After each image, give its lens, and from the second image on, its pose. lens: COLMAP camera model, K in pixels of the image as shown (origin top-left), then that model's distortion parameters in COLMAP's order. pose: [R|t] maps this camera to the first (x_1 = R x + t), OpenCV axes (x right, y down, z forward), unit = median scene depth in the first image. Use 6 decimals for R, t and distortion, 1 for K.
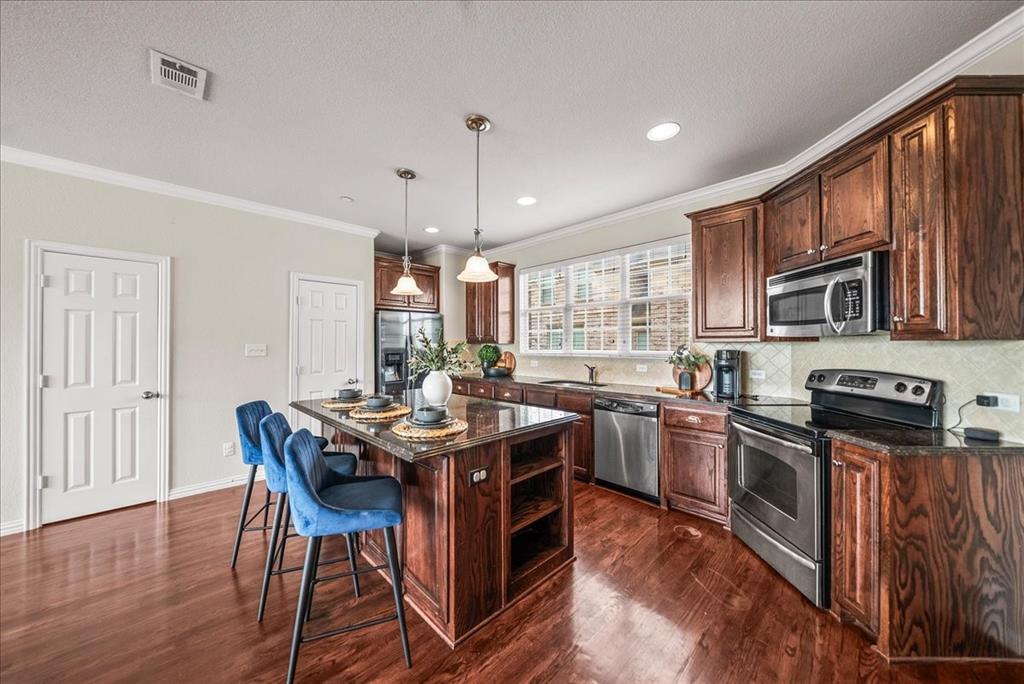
lens RADIAL K [[358.3, 0, 515.4], [0, 358.3, 342.1], [0, 0, 1]] dist [-0.008037, 0.000642]
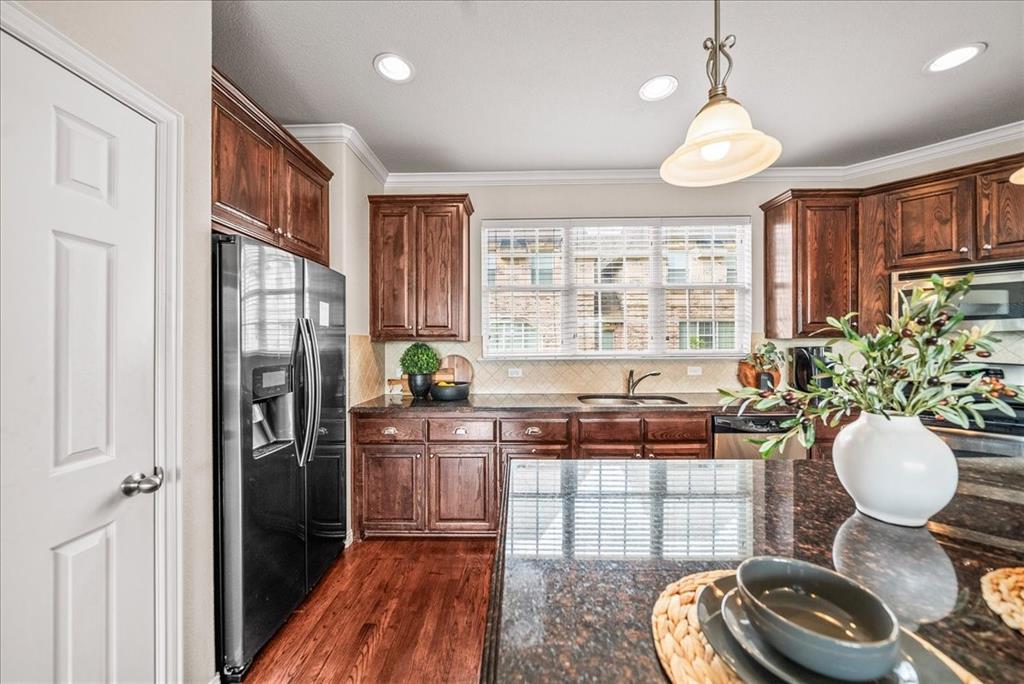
lens RADIAL K [[358.3, 0, 513.1], [0, 358.3, 343.3], [0, 0, 1]] dist [-0.008037, 0.000642]
pose [[0.715503, -0.005372, 0.698588, -0.608831], [0.000863, 0.999976, 0.006806, 0.006961], [-0.698609, -0.004267, 0.715491, 0.869037]]
